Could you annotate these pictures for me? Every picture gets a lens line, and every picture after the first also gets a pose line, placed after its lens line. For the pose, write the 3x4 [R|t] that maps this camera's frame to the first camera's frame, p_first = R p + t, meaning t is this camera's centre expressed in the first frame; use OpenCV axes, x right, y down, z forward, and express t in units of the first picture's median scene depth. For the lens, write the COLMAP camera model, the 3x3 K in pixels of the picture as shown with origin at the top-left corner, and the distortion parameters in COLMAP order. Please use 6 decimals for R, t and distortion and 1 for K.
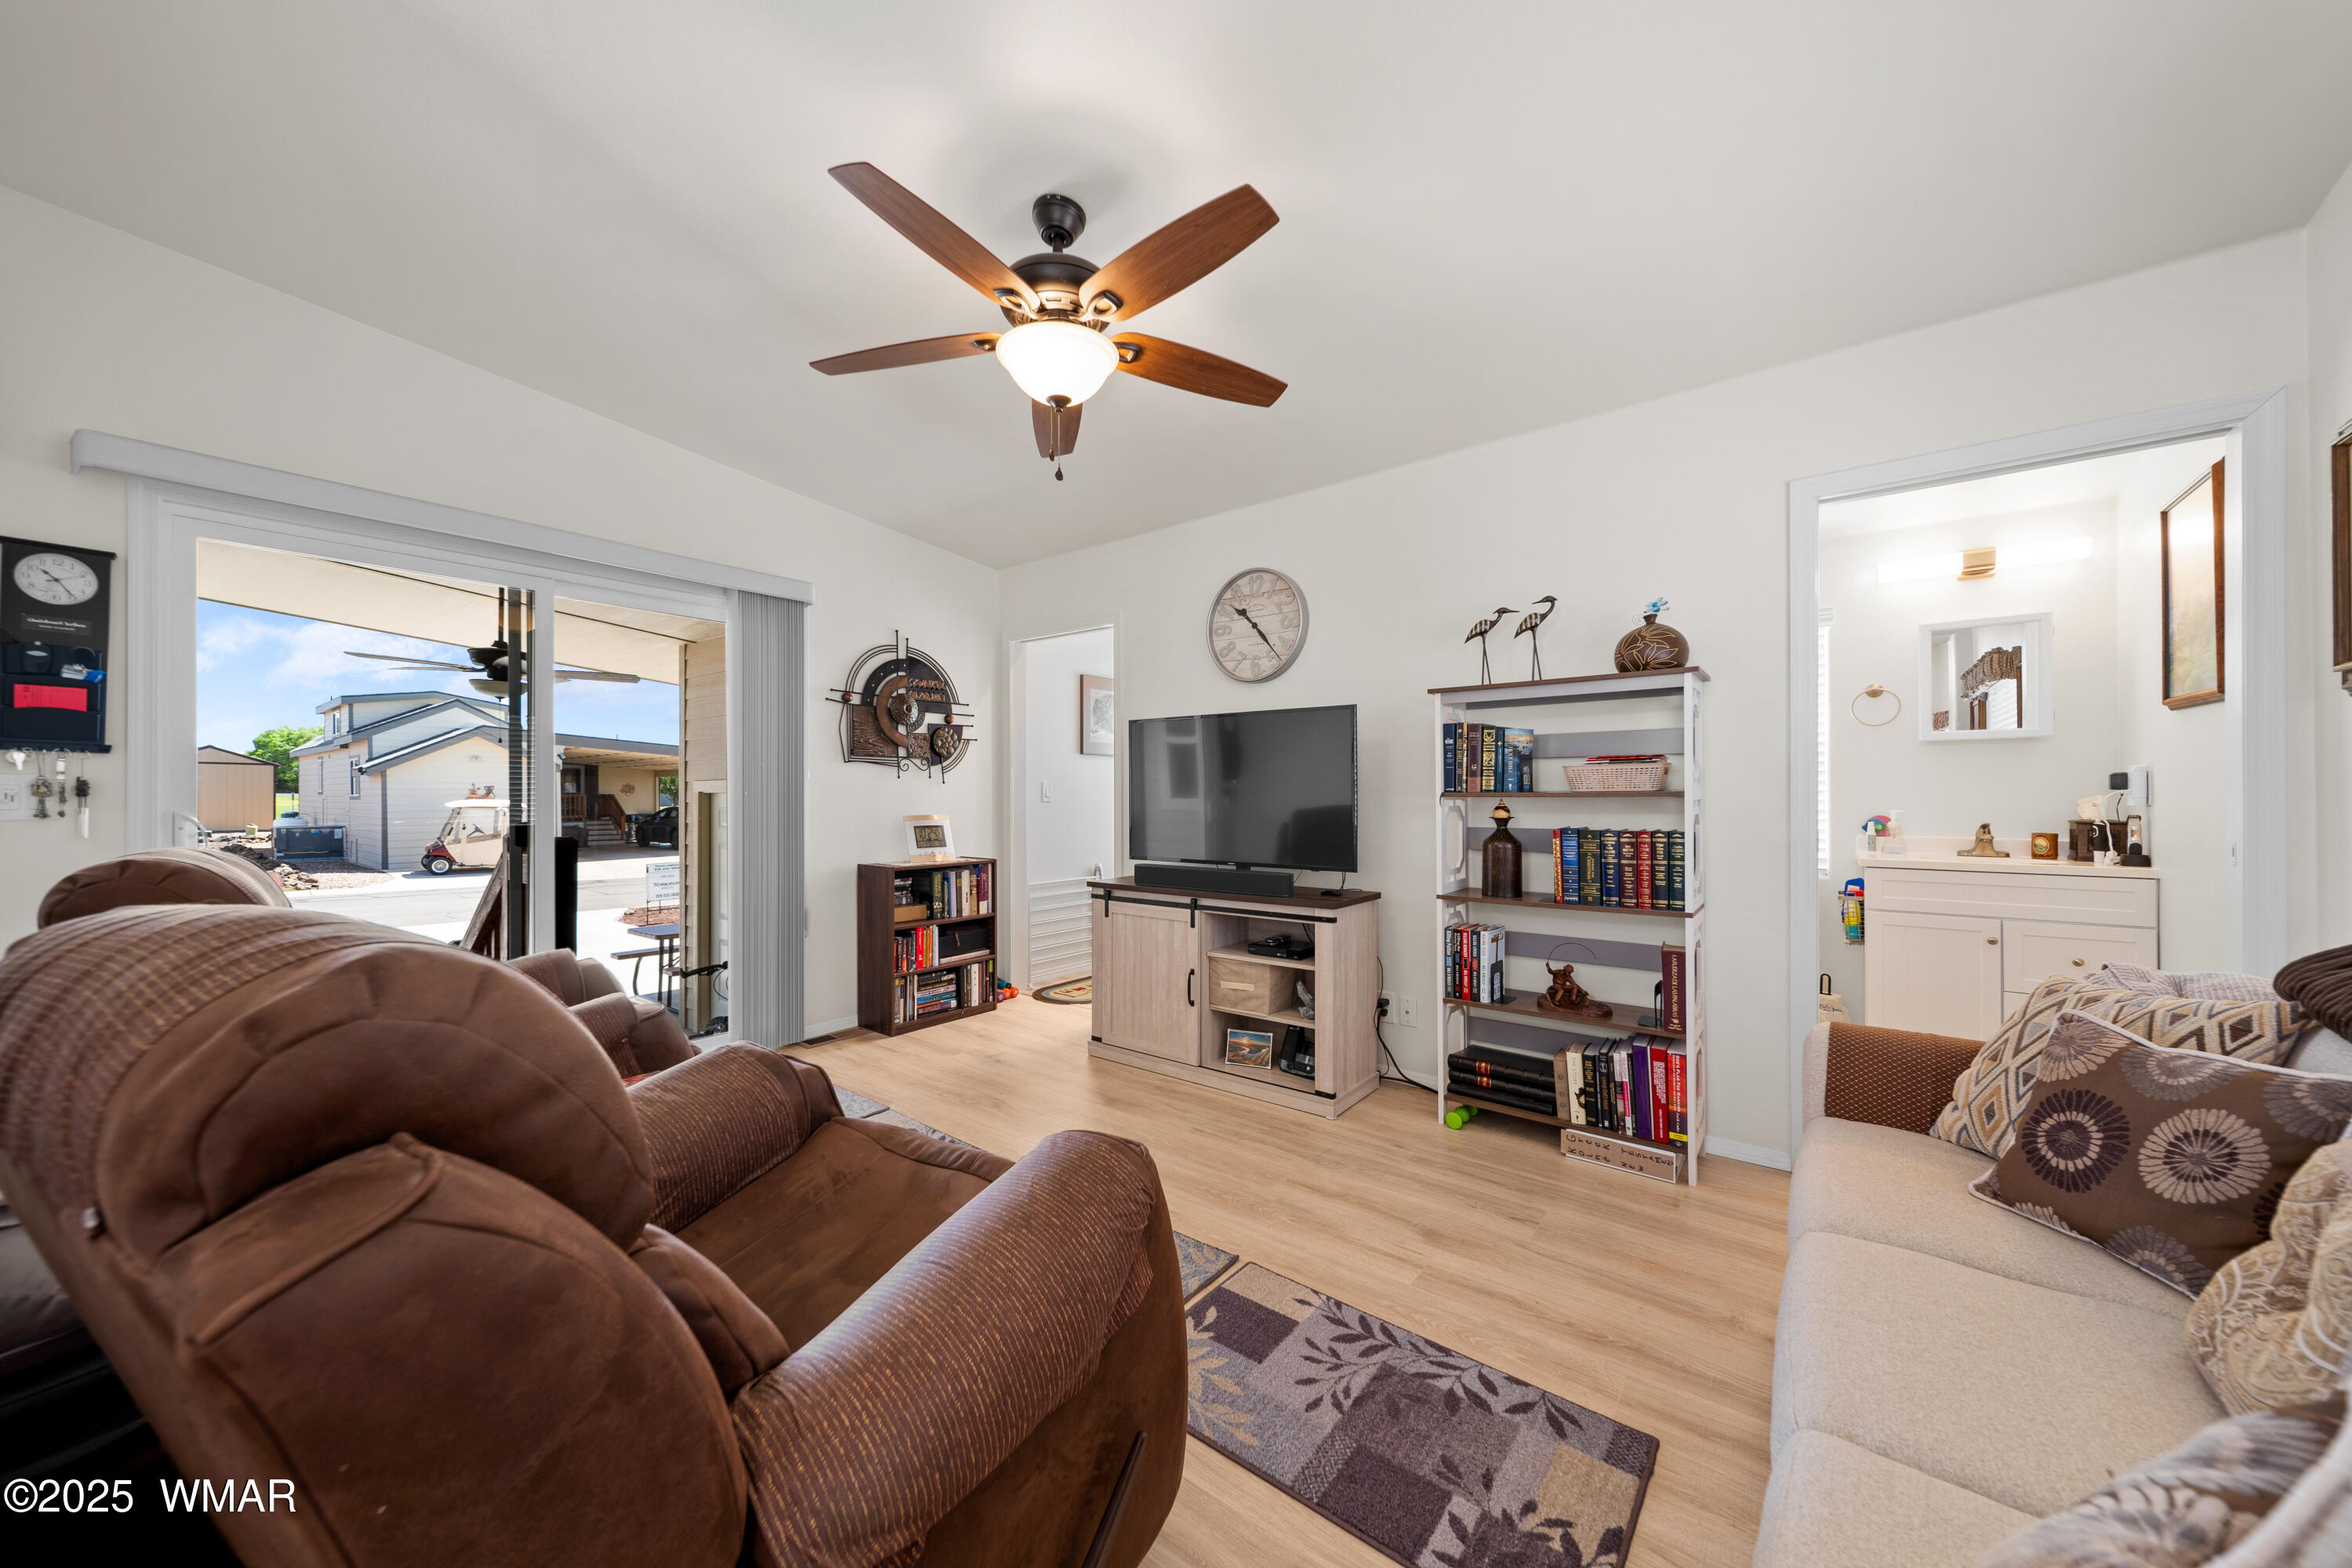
lens RADIAL K [[838.5, 0, 1177.3], [0, 838.5, 805.4], [0, 0, 1]] dist [0.001469, -0.000325]
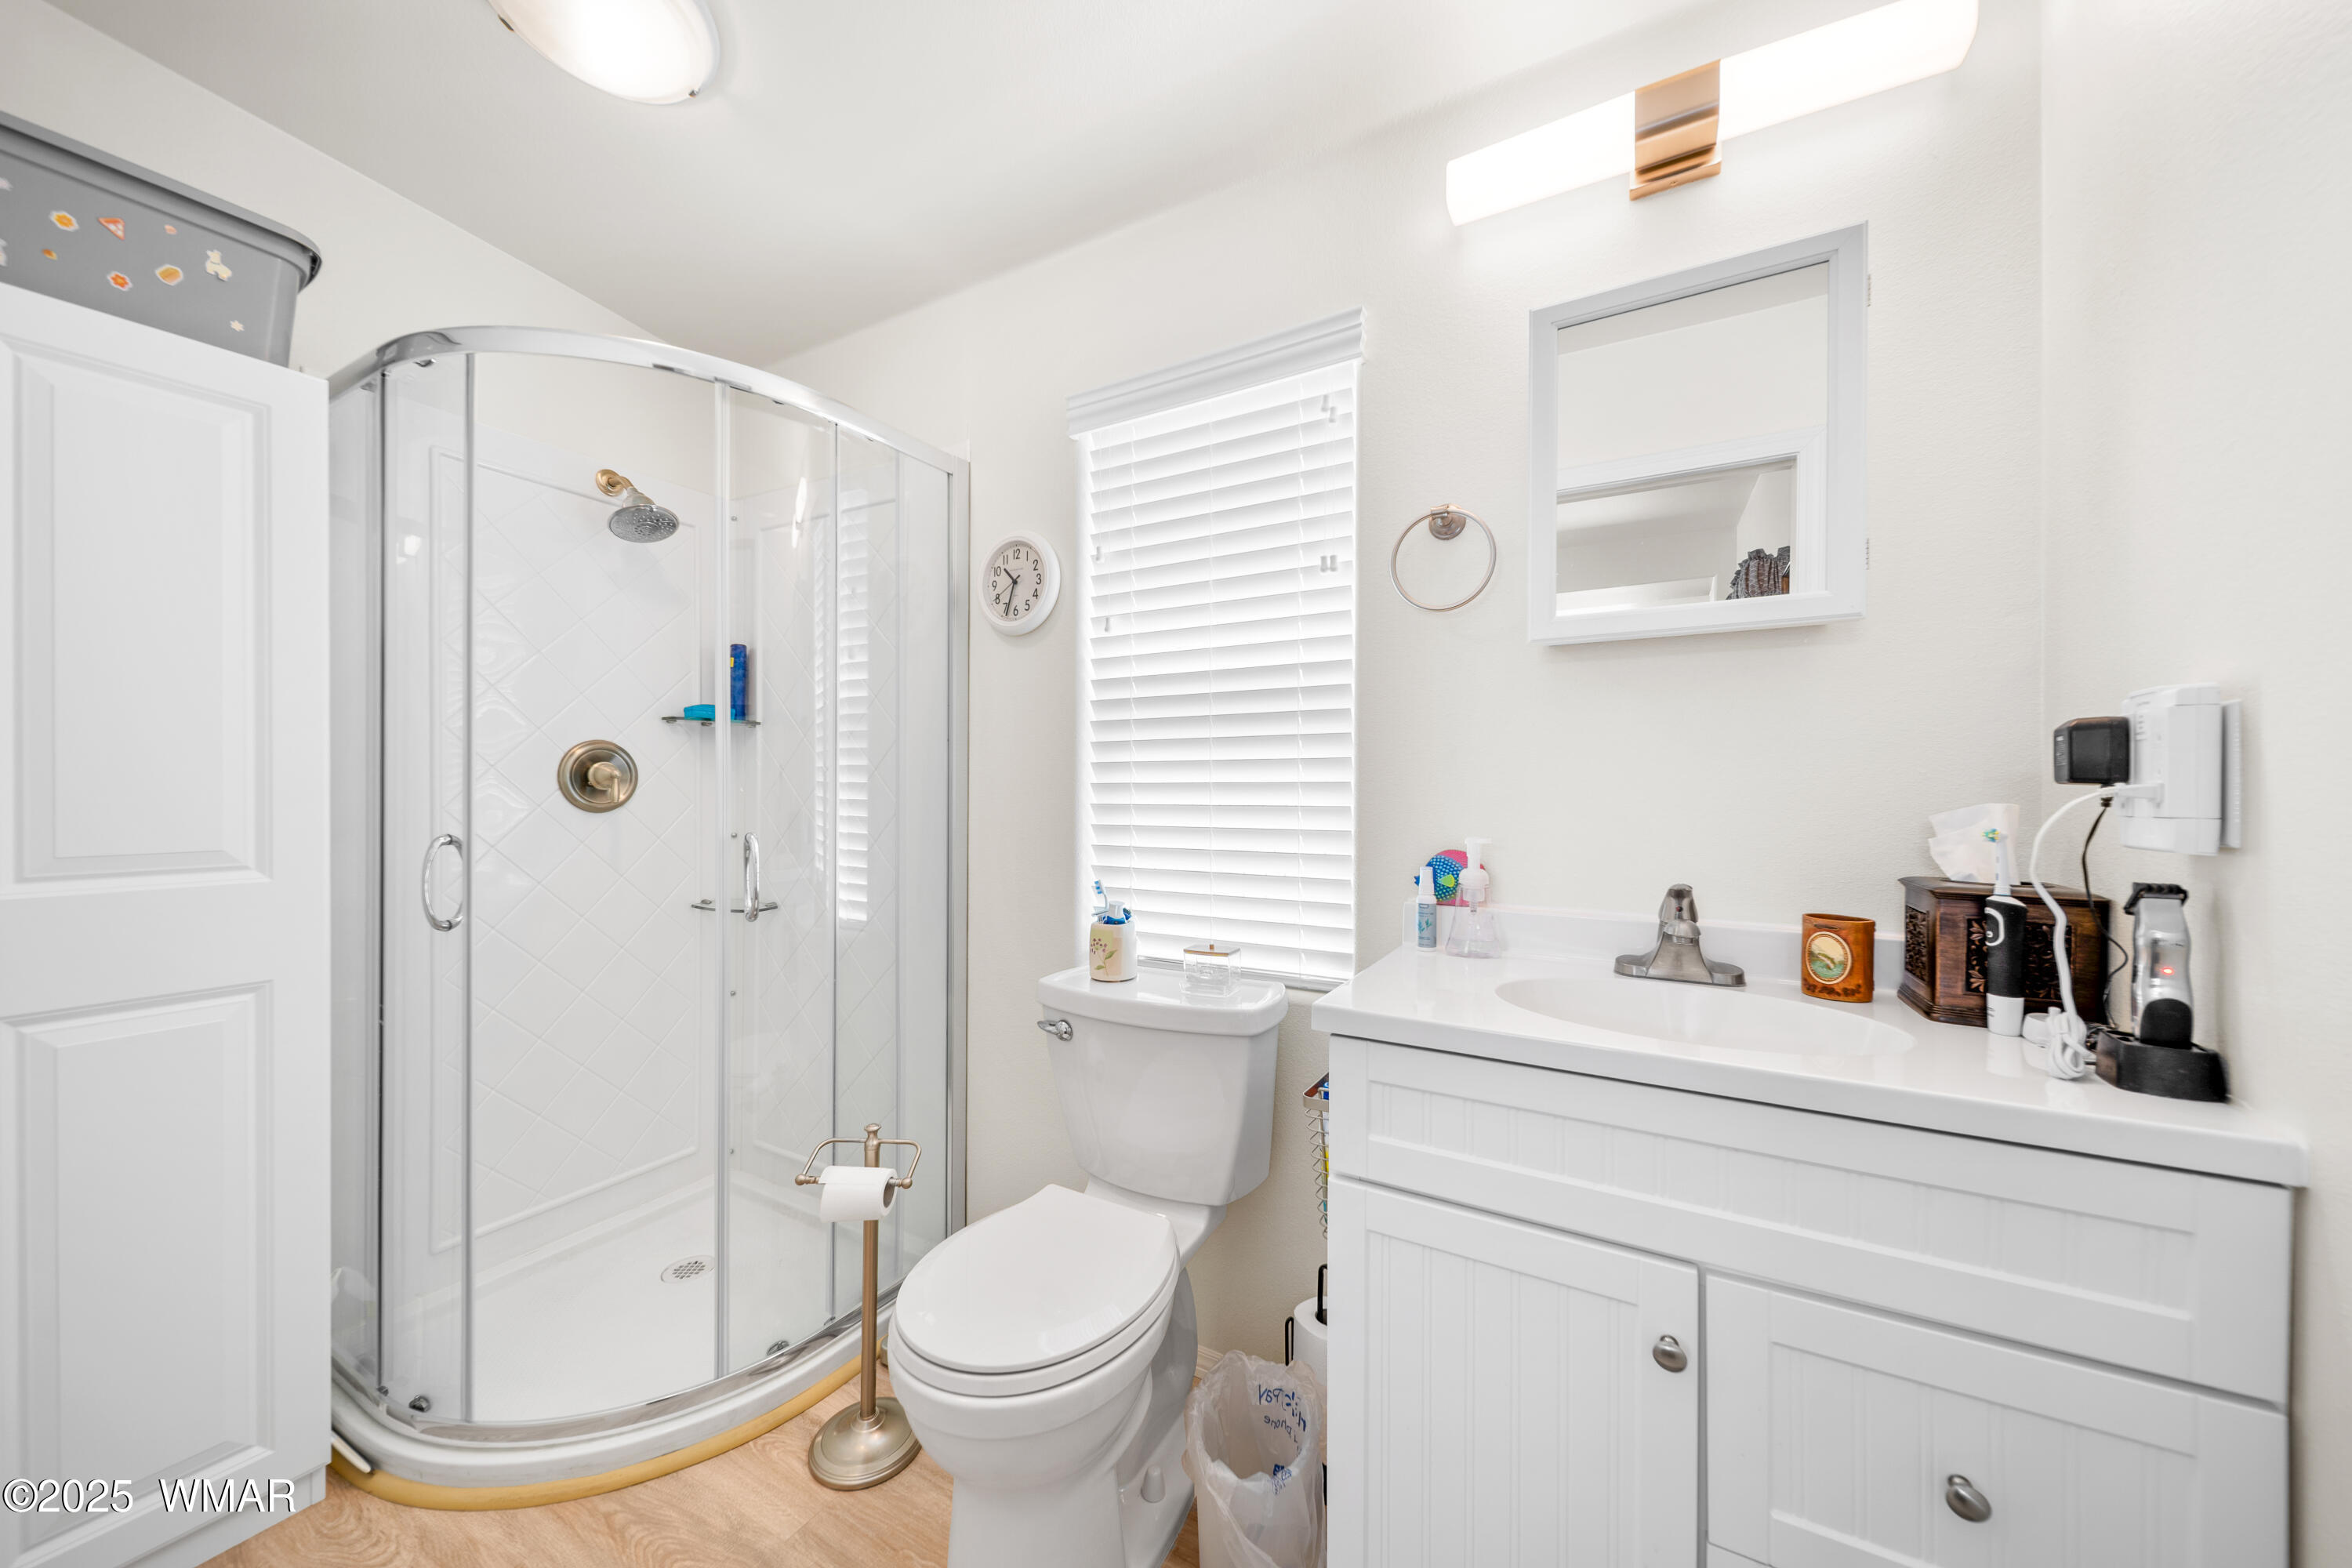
lens RADIAL K [[838.5, 0, 1177.3], [0, 838.5, 805.4], [0, 0, 1]] dist [0.001469, -0.000325]
pose [[0.987935, -0.003473, 0.154829, 0.714091], [0.000859, 0.999856, 0.016945, -0.014966], [-0.154866, -0.016608, 0.987796, 0.703376]]
